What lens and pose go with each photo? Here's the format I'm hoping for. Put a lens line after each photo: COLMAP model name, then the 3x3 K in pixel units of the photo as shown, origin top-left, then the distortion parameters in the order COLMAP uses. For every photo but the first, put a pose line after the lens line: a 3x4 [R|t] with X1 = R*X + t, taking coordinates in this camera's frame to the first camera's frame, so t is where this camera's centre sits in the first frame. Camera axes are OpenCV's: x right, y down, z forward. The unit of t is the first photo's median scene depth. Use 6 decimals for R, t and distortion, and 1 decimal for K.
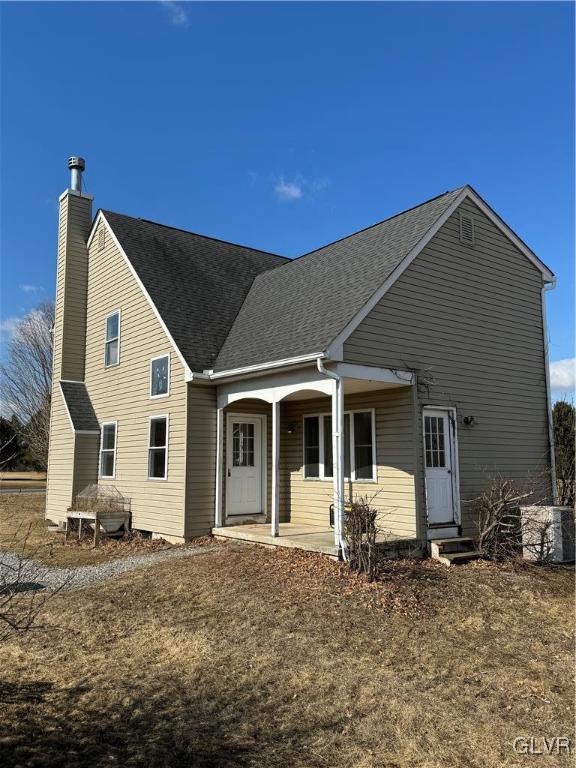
lens RADIAL K [[617.0, 0, 288.0], [0, 617.0, 384.0], [0, 0, 1]] dist [0.161698, -0.001884]
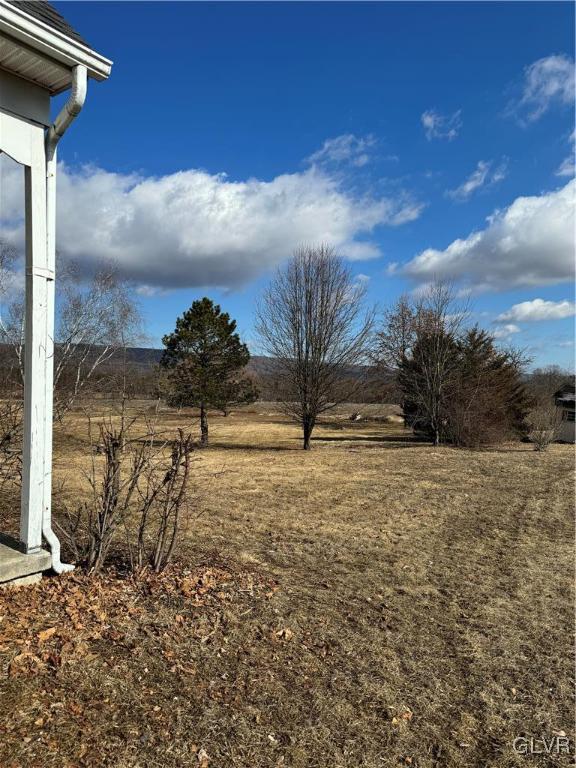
lens RADIAL K [[529.8, 0, 299.4], [0, 529.8, 387.7], [0, 0, 1]] dist [-0.021887, -0.004817]
pose [[-0.289158, -0.009895, 0.957230, -0.218599], [-0.139788, 0.989664, -0.031996, 0.106055], [-0.947020, -0.143061, -0.287553, 0.703636]]
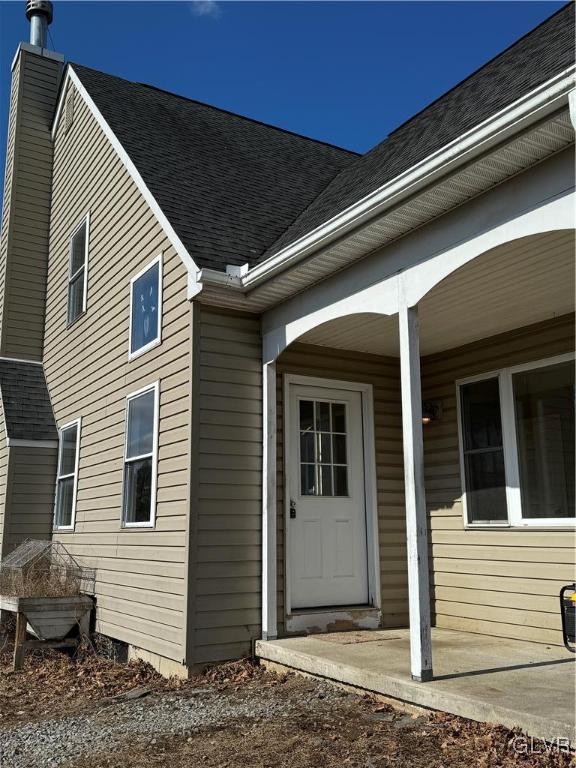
lens RADIAL K [[735.9, 0, 288.0], [0, 735.9, 384.0], [0, 0, 1]] dist [0.127117, -0.200213]
pose [[0.993215, -0.027307, -0.113040, -0.036694], [0.019417, 0.997336, -0.070317, 0.090859], [0.114659, 0.067645, 0.991099, 0.474827]]
